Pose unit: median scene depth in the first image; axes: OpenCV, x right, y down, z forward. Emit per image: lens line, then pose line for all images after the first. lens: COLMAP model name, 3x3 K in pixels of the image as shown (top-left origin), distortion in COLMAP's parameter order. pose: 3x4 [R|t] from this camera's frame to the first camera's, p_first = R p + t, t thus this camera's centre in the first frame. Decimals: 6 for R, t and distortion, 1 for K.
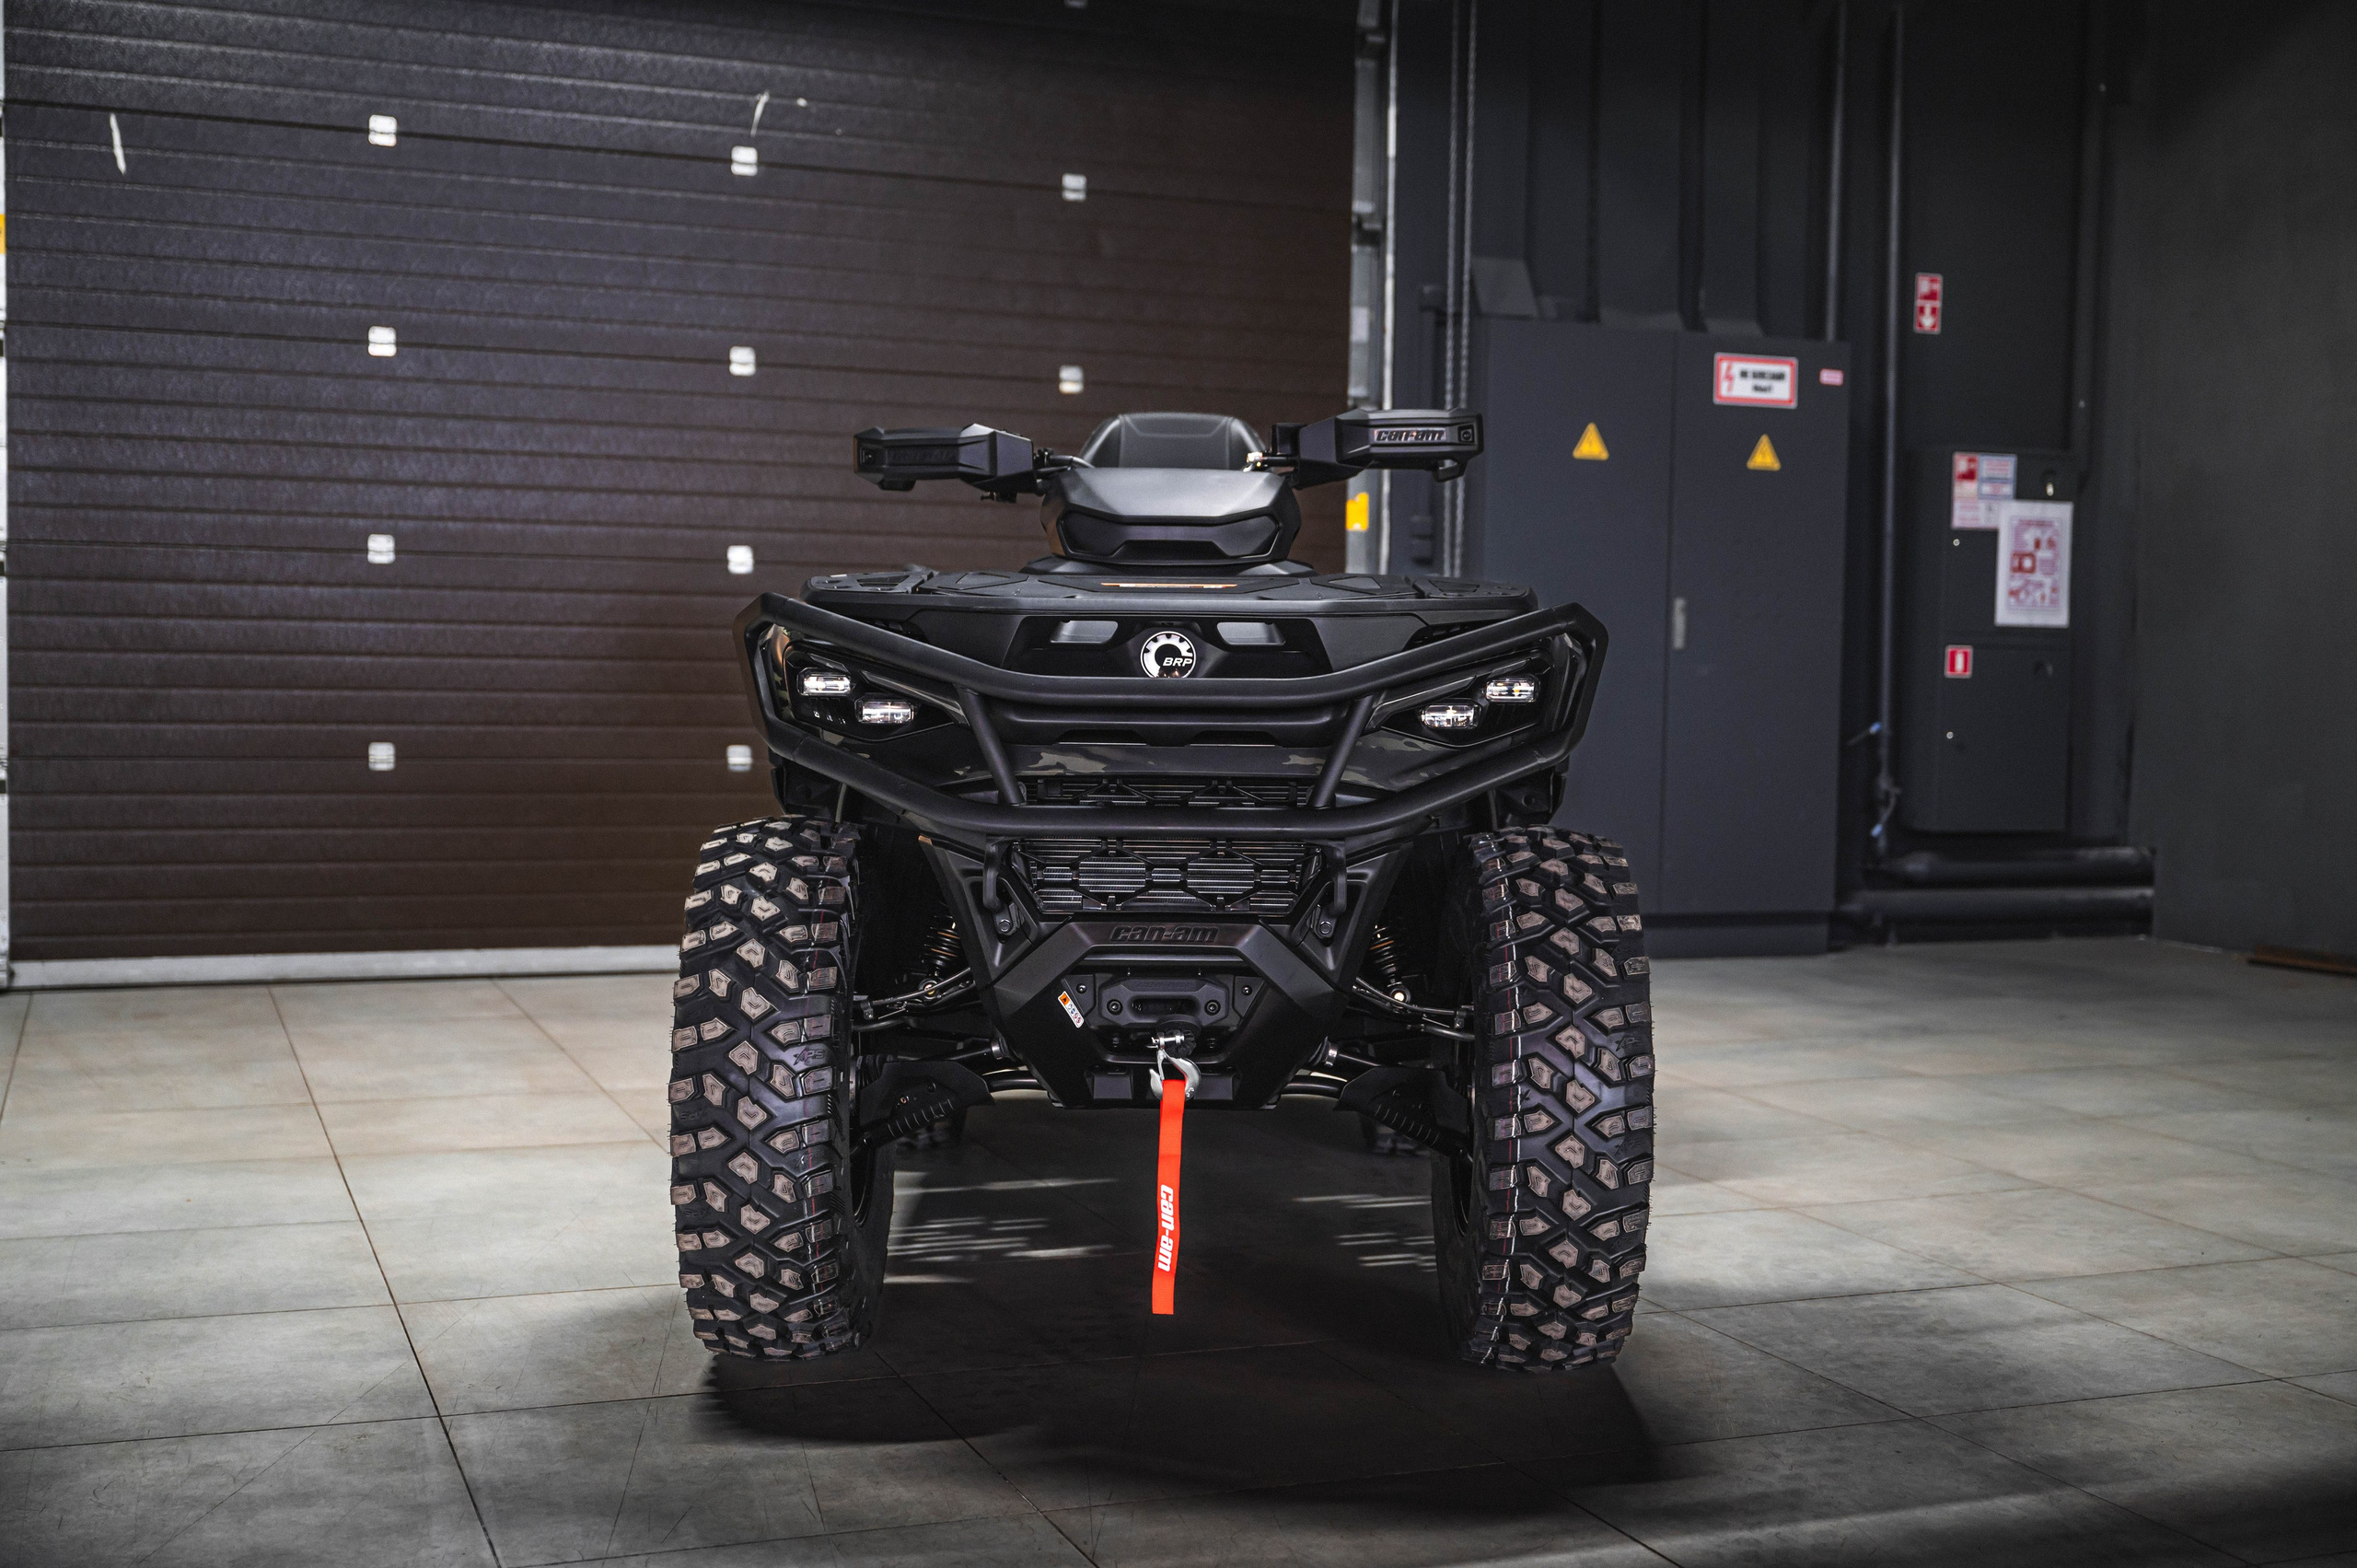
lens RADIAL K [[2756.2, 0, 1171.0], [0, 2756.2, 775.2], [0, 0, 1]] dist [-0.005401, 0.016627]
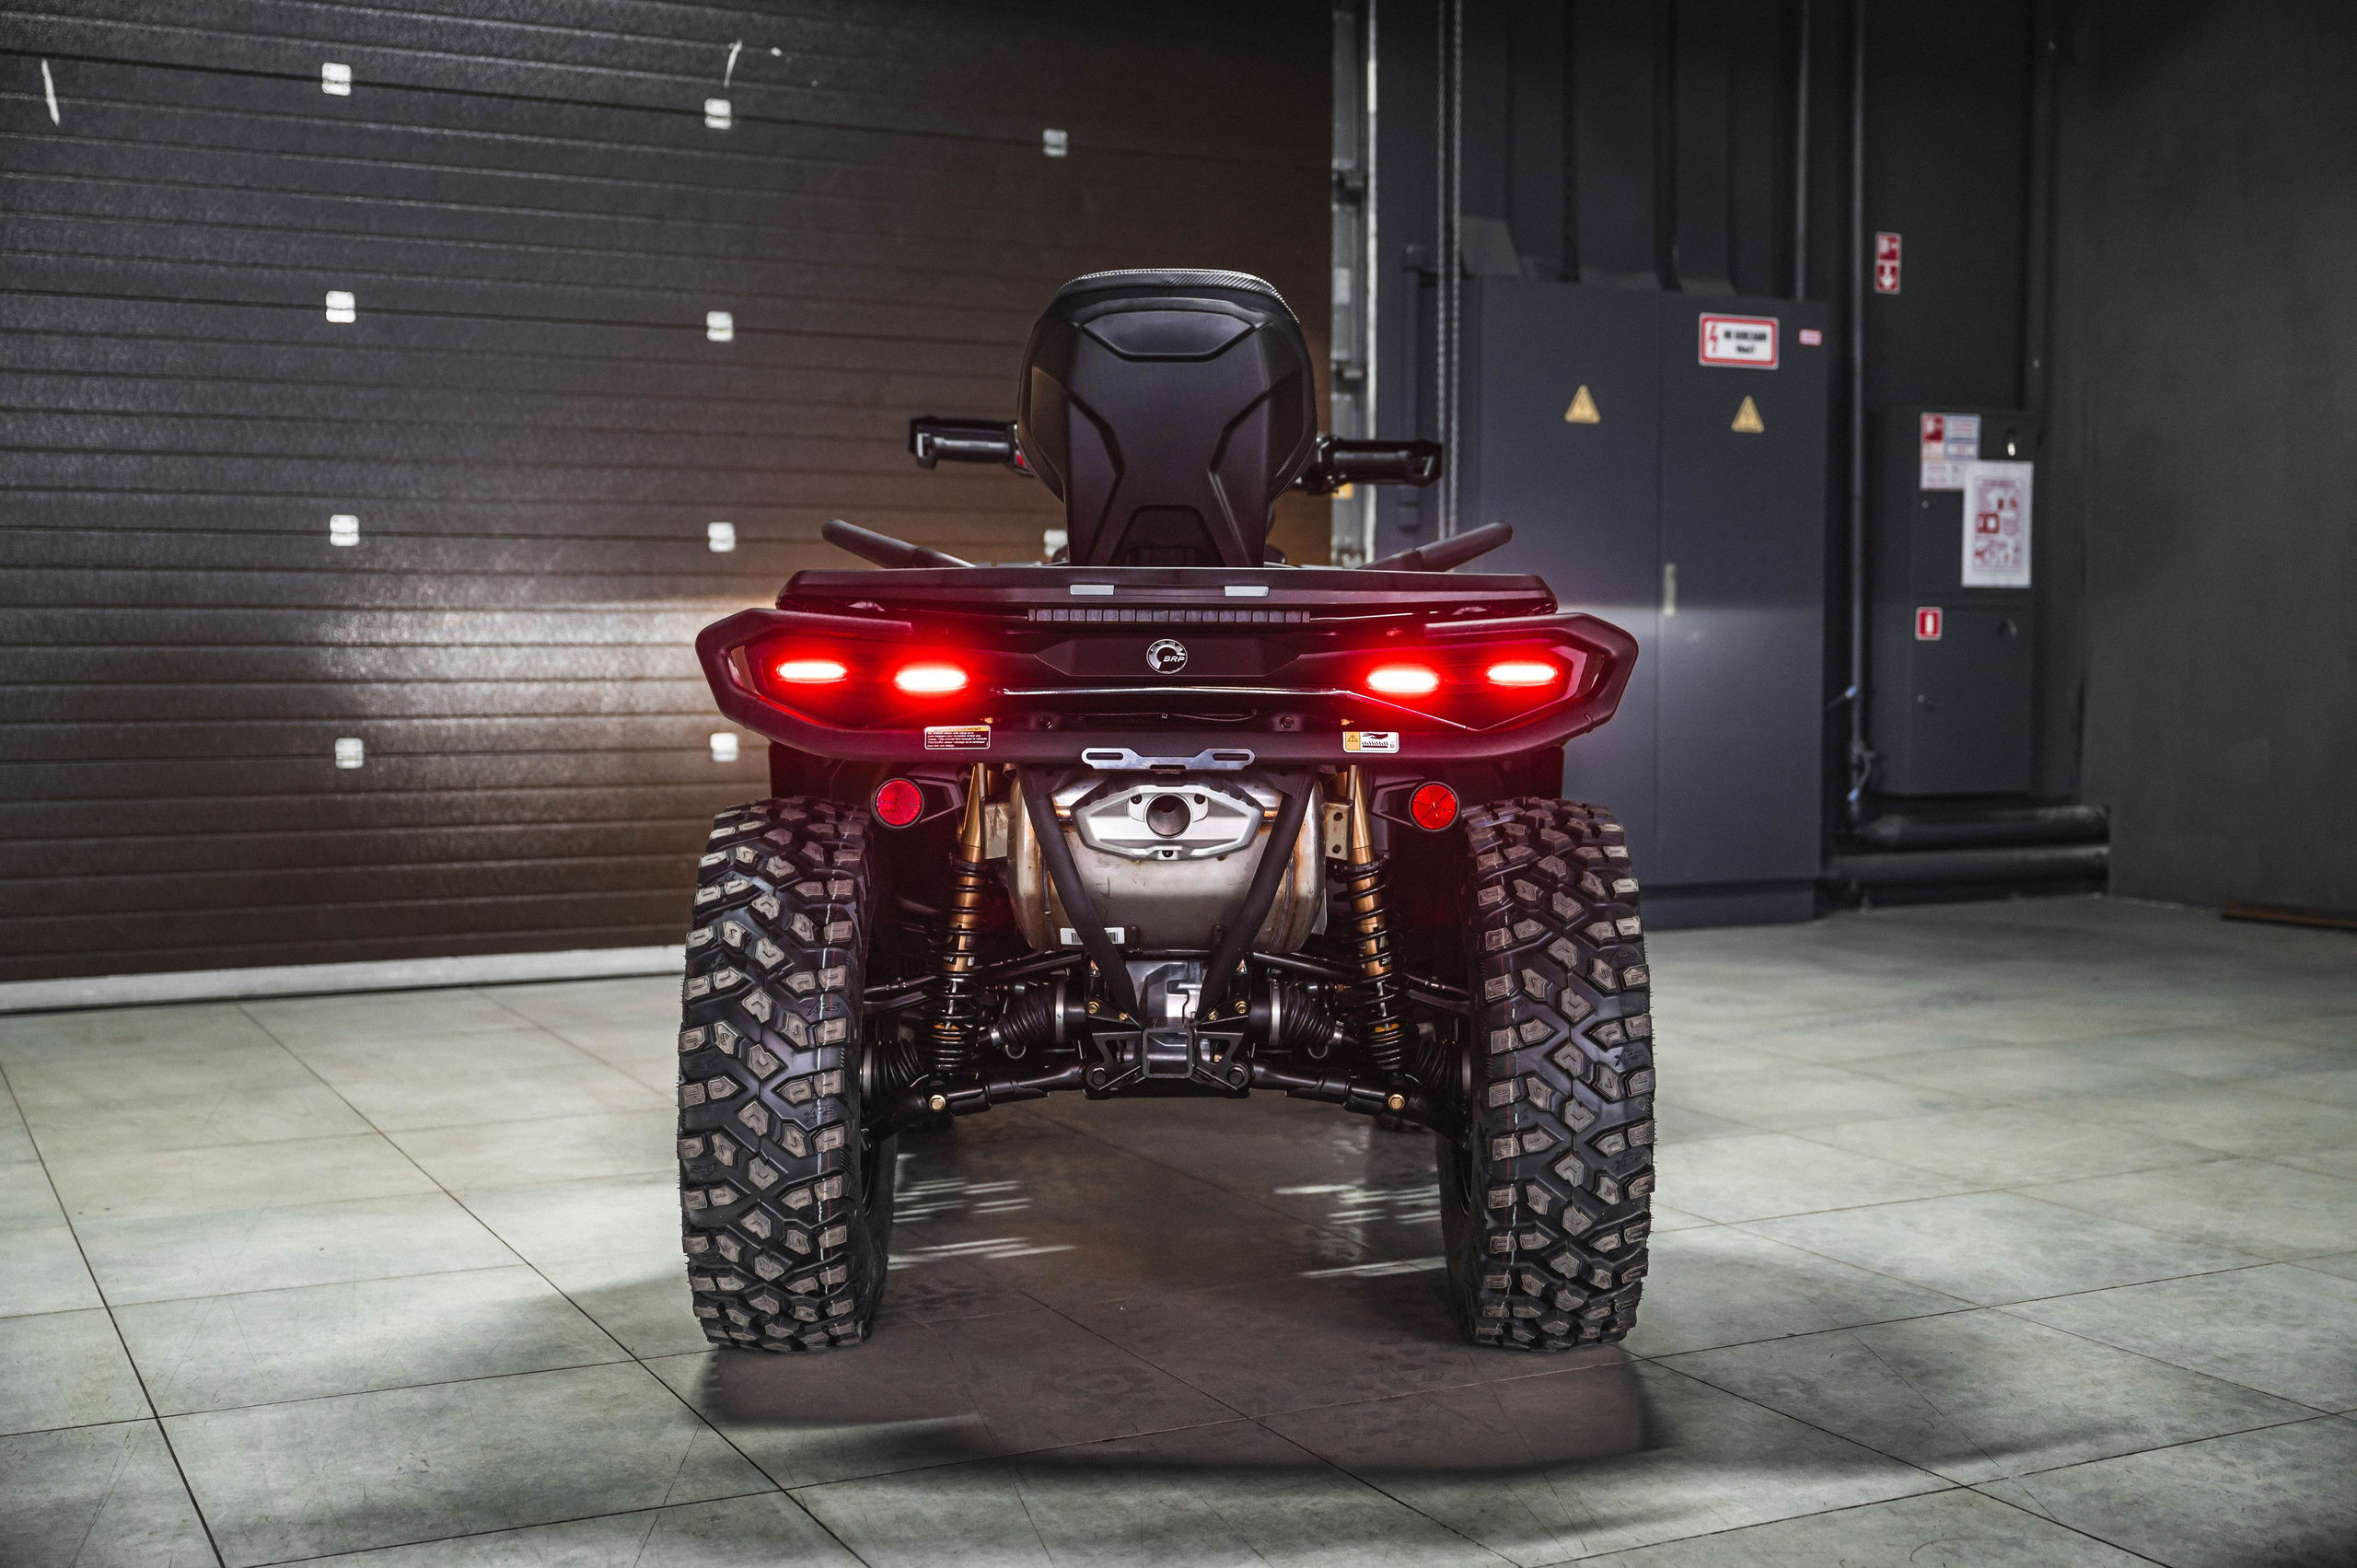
lens RADIAL K [[2749.6, 0, 1178.5], [0, 2749.6, 784.0], [0, 0, 1]] dist [0.000544, -0.010085]
pose [[0.994729, -0.022838, 0.099962, -0.091785], [0.021669, 0.999684, 0.012763, -0.001985], [-0.100222, -0.010529, 0.994909, 0.042397]]
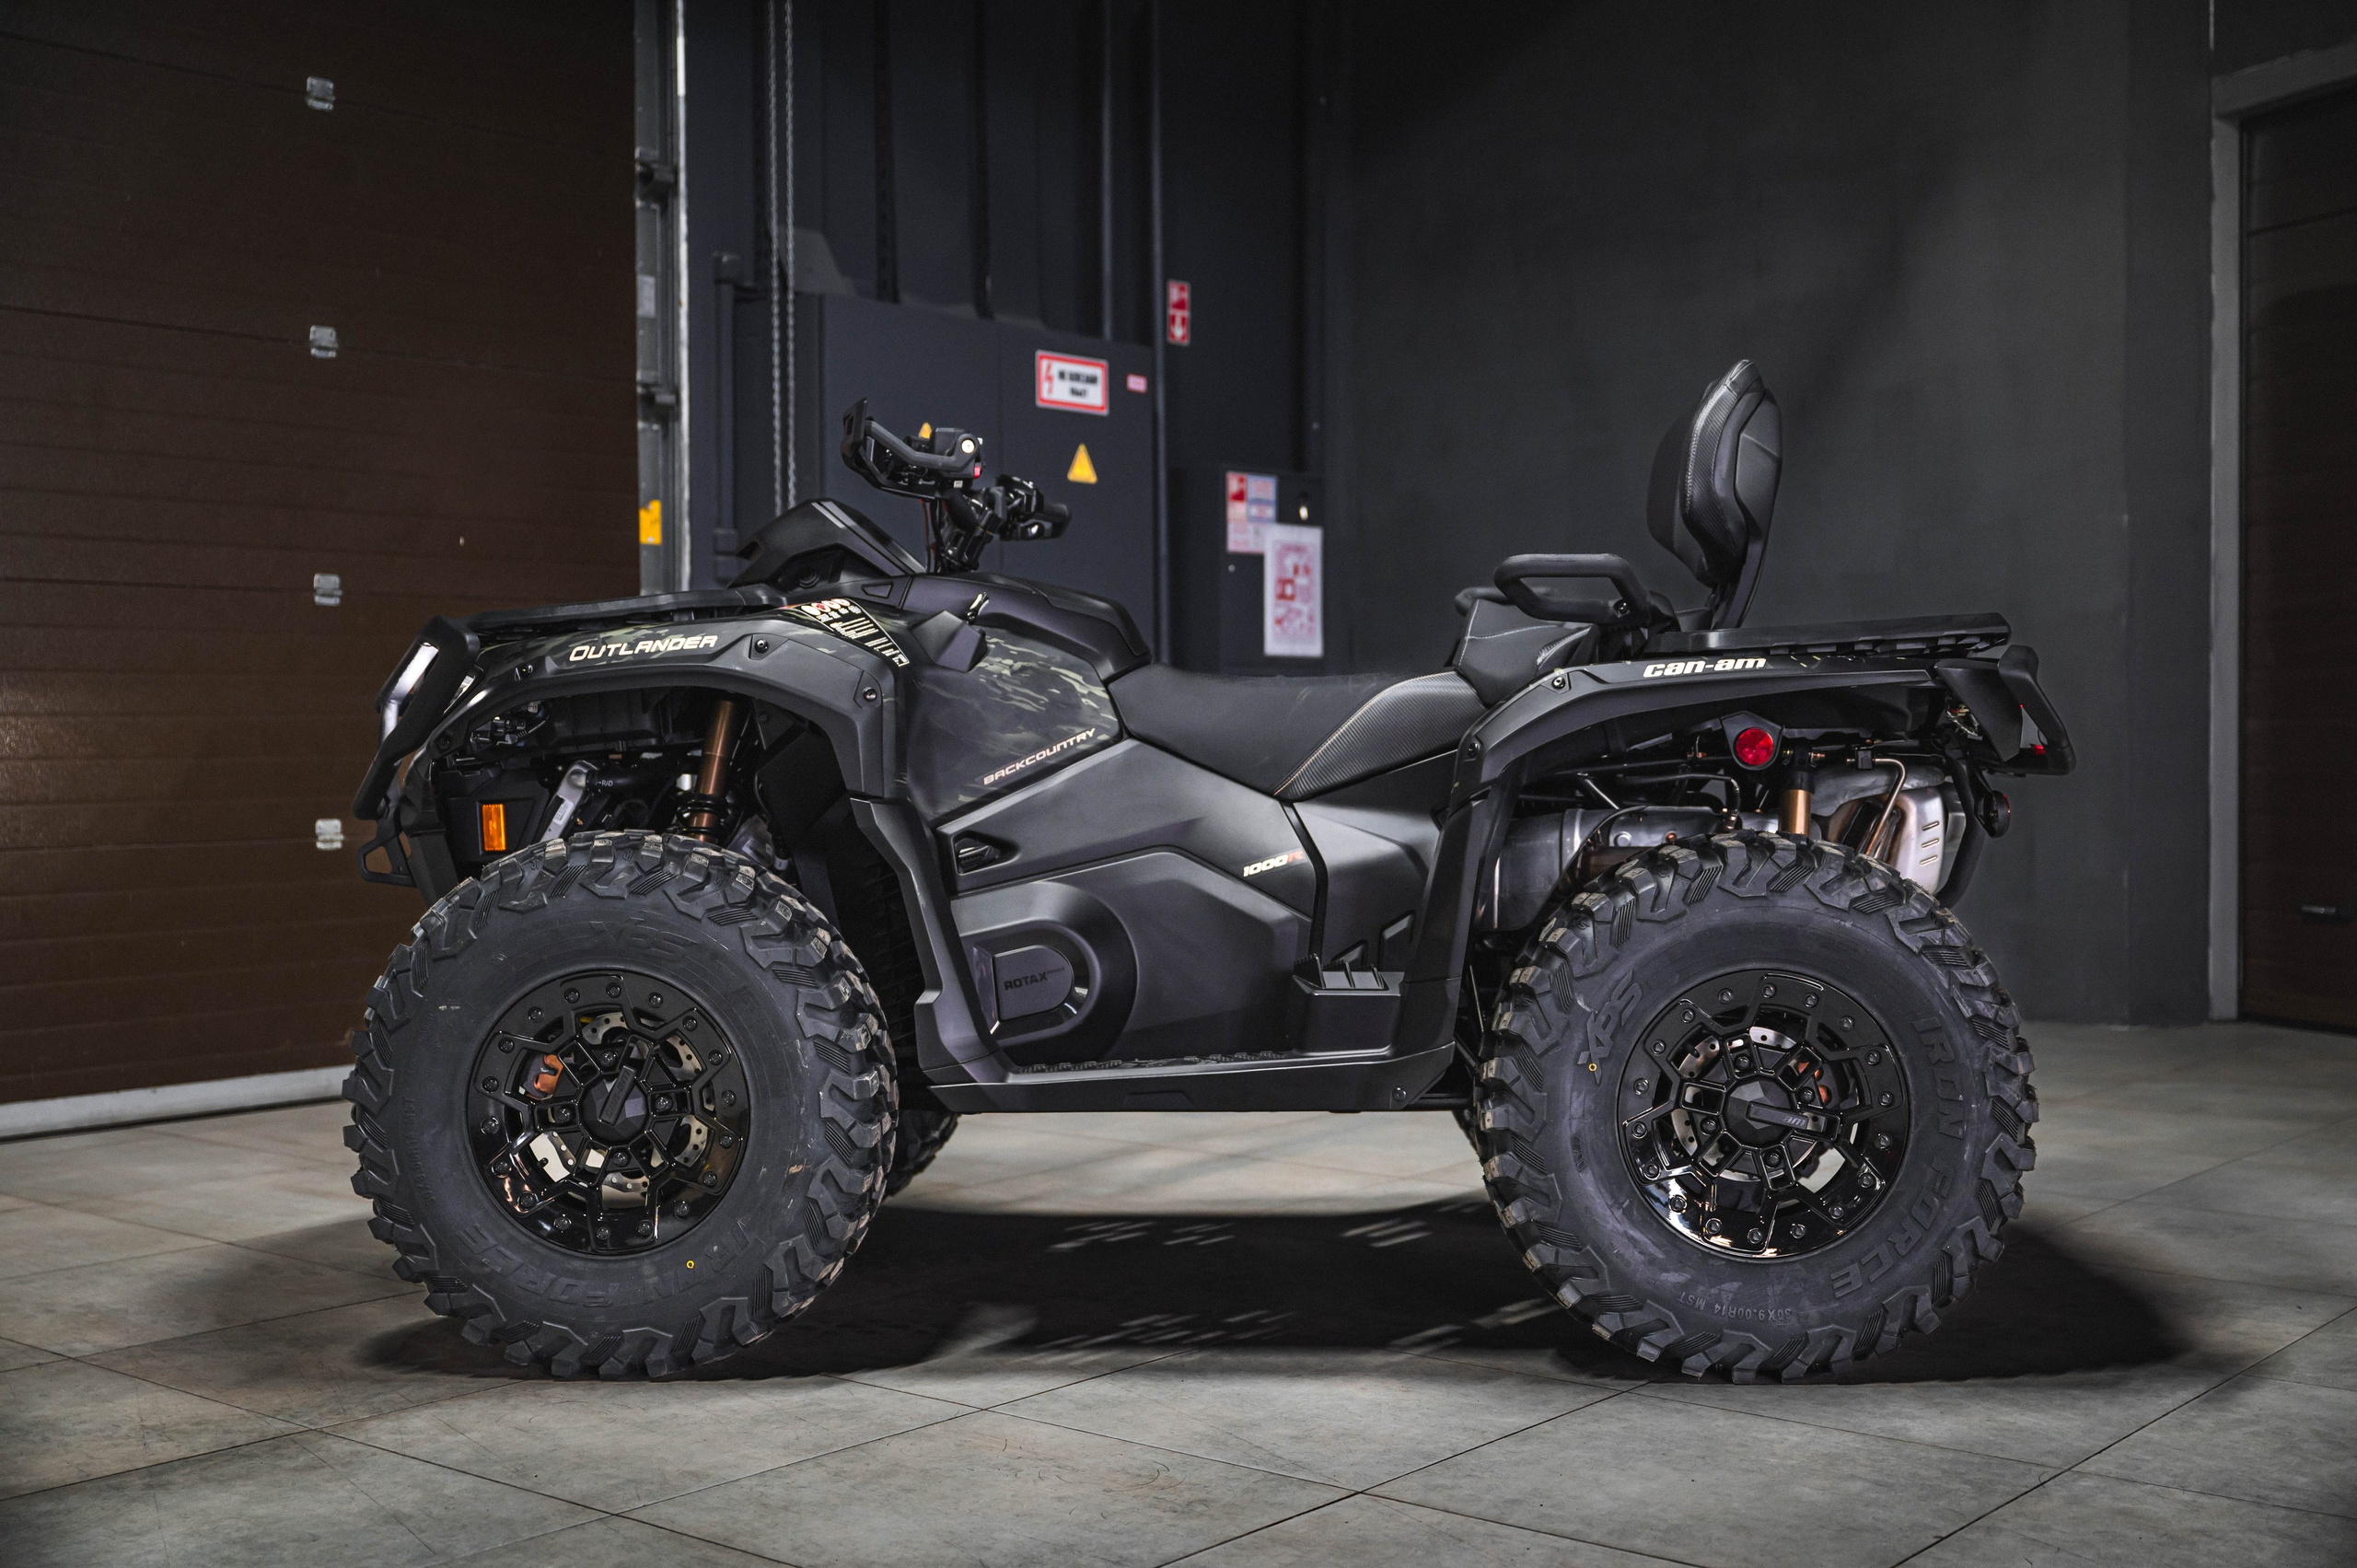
lens RADIAL K [[2749.6, 0, 1178.5], [0, 2749.6, 784.0], [0, 0, 1]] dist [0.000544, -0.010085]
pose [[0.875247, -0.027966, 0.482868, -0.199572], [0.034272, 0.999404, -0.004240, -0.008231], [-0.482461, 0.020260, 0.875683, 0.209478]]
